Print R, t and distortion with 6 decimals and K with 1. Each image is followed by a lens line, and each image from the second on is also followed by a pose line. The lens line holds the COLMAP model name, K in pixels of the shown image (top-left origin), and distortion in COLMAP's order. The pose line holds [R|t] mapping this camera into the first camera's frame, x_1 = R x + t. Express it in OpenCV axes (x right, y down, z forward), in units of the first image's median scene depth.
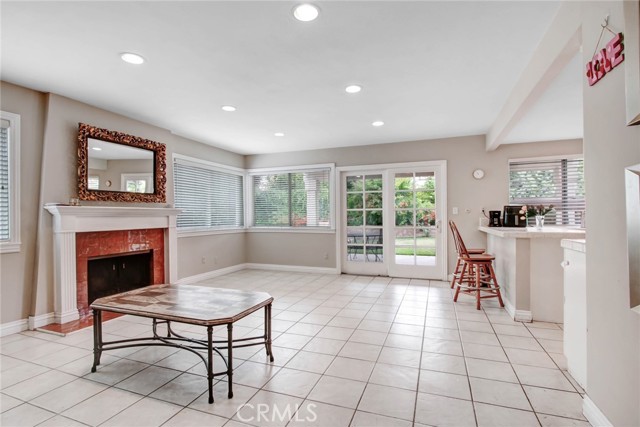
lens RADIAL K [[299.3, 0, 321.5], [0, 299.3, 215.0], [0, 0, 1]] dist [0.001127, 0.000111]
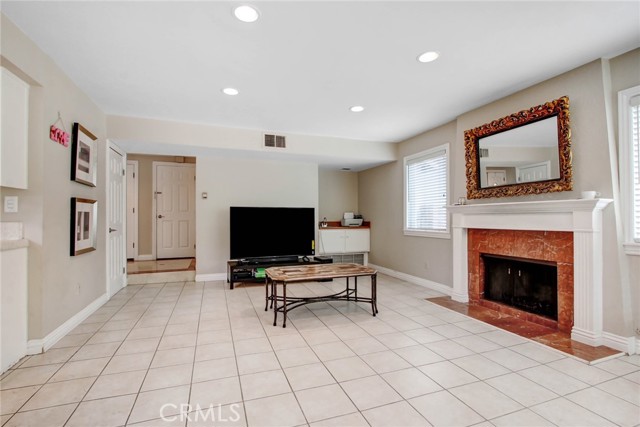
lens RADIAL K [[299.3, 0, 320.1], [0, 299.3, 211.1], [0, 0, 1]] dist [0.001127, 0.000111]
pose [[-0.750749, -0.001717, -0.660586, 0.302652], [0.010829, 0.999830, -0.014905, 0.004640], [0.660499, -0.018343, -0.750603, 1.270259]]
